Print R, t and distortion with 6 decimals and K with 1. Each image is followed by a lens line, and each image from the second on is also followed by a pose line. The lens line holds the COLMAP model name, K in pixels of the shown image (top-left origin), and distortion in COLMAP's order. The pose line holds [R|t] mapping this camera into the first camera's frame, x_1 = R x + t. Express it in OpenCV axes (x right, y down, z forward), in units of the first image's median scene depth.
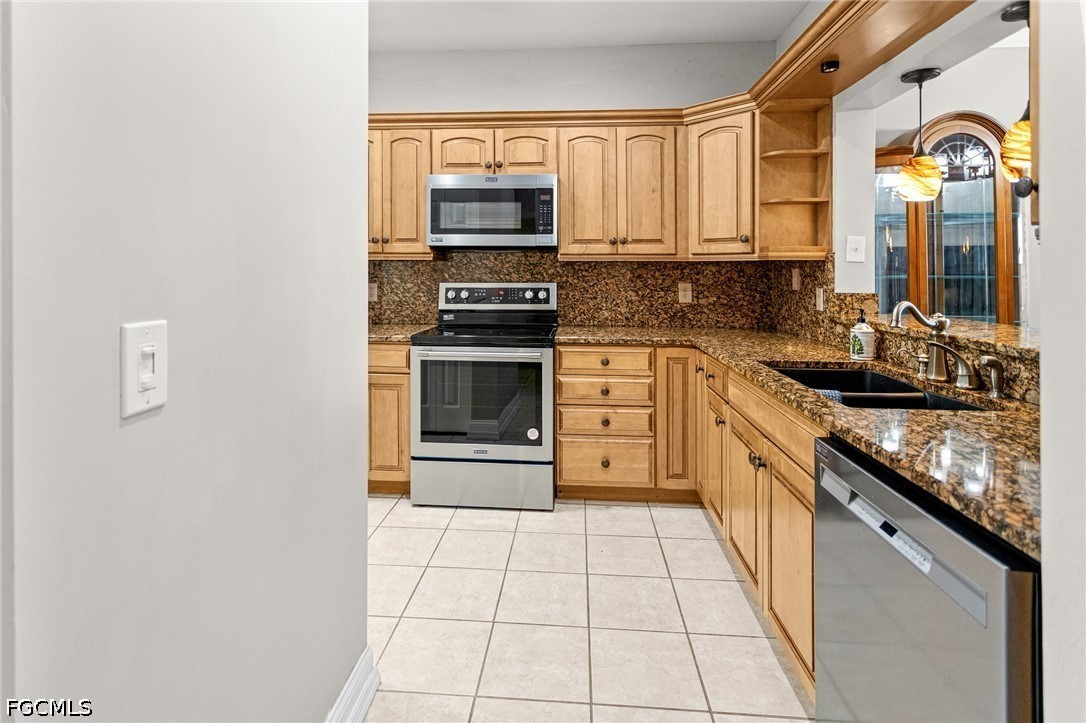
lens RADIAL K [[539.4, 0, 535.9], [0, 539.4, 271.8], [0, 0, 1]] dist [-0.000144, 0.001494]
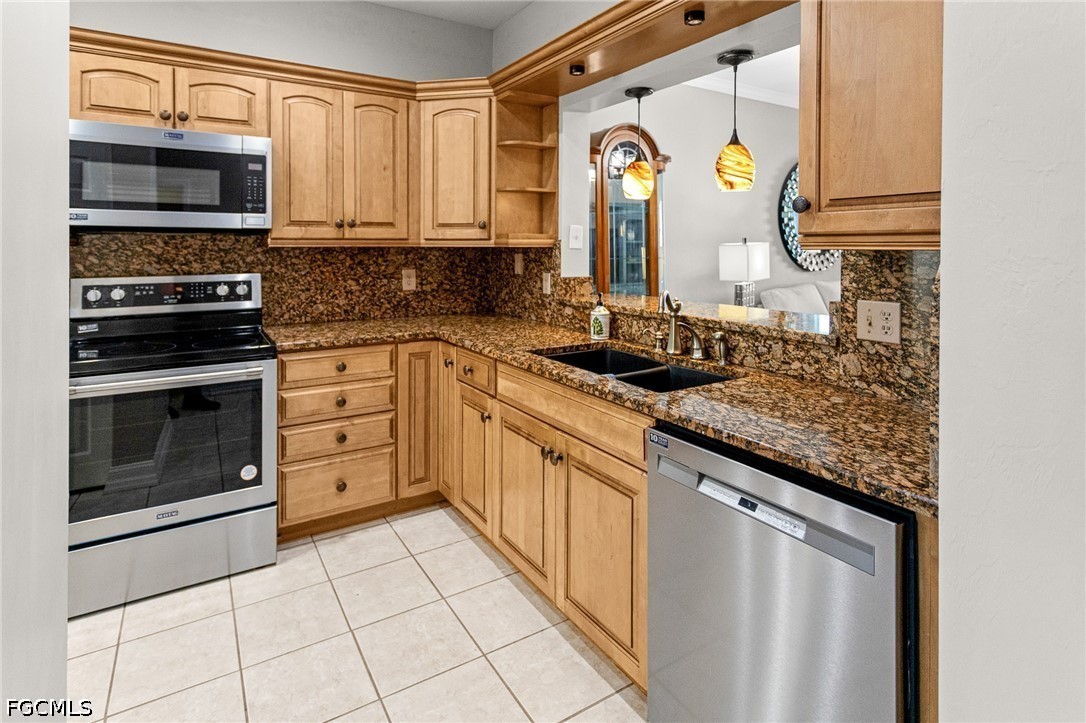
lens RADIAL K [[559.0, 0, 524.0], [0, 559.0, 247.2], [0, 0, 1]] dist [0.001431, 0.001362]
pose [[0.813894, -0.004889, 0.580993, -0.147462], [0.002969, 0.999987, 0.004256, -0.024629], [-0.581006, -0.001739, 0.813897, 0.117770]]
